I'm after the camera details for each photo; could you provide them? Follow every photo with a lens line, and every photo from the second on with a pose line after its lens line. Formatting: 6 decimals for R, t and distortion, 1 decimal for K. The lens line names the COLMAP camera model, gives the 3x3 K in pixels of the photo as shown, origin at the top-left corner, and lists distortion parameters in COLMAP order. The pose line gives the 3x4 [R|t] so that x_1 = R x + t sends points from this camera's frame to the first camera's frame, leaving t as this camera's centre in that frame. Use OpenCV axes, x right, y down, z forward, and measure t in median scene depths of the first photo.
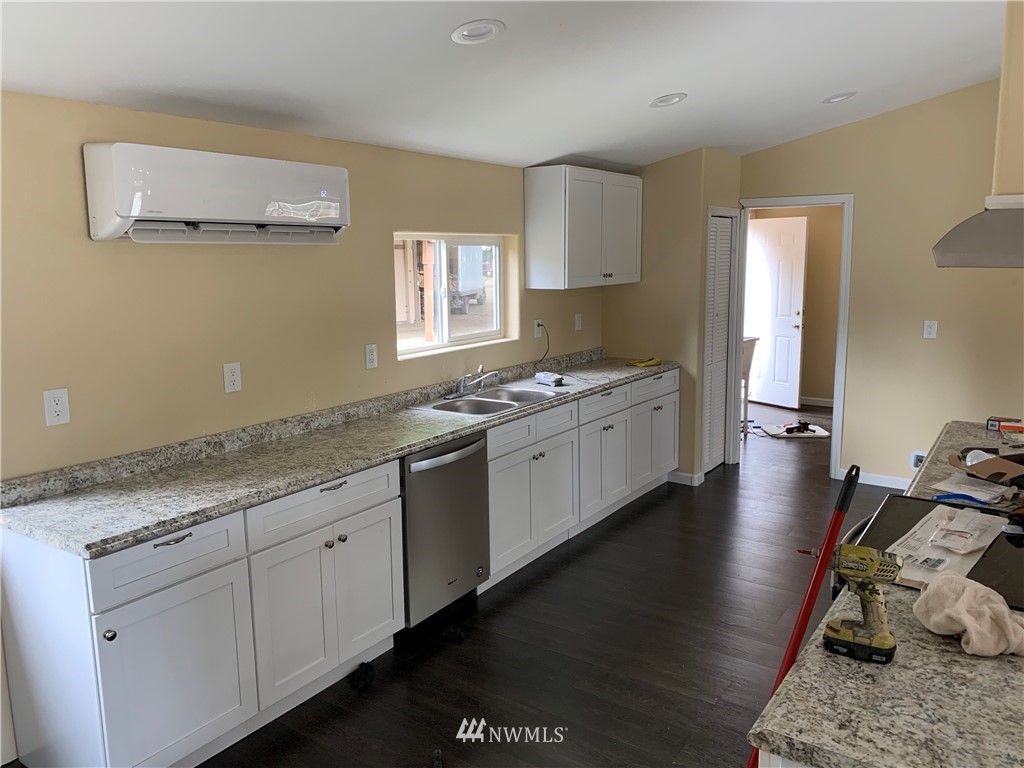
lens RADIAL K [[781.5, 0, 512.0], [0, 781.5, 384.0], [0, 0, 1]] dist [0.006872, 0.001671]
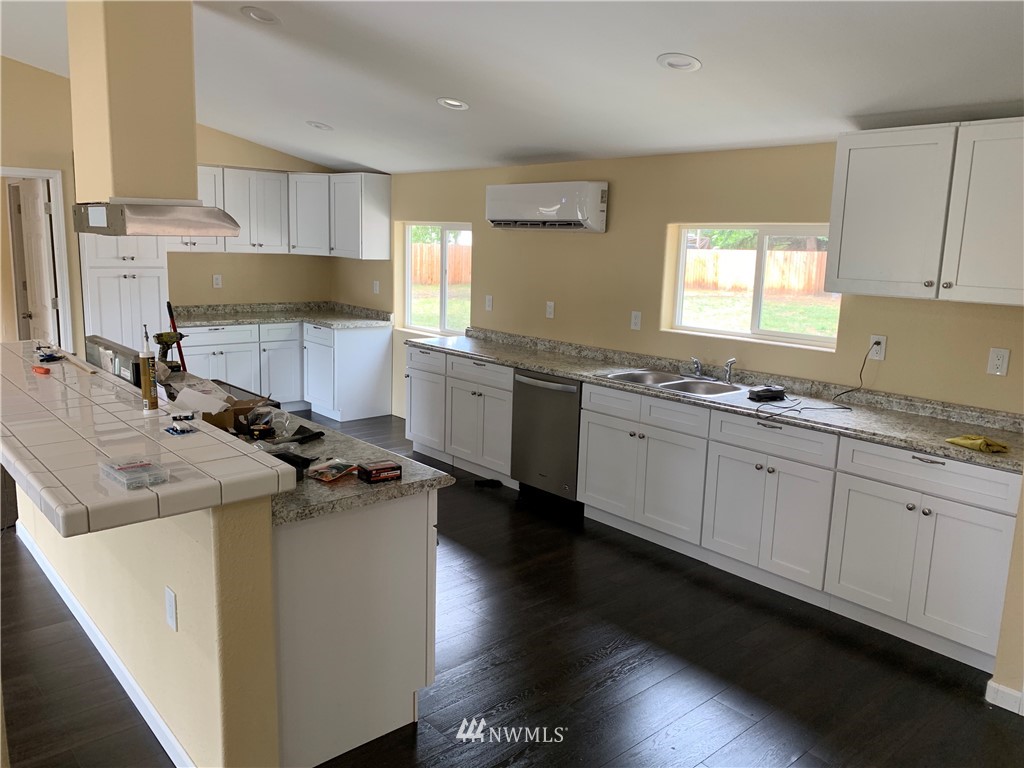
lens RADIAL K [[781.5, 0, 512.0], [0, 781.5, 384.0], [0, 0, 1]] dist [0.006872, 0.001671]
pose [[-0.253280, 0.175118, -0.951411, 1.227699], [-0.186978, 0.956073, 0.225752, -0.206089], [0.949152, 0.235071, -0.209411, 1.196205]]
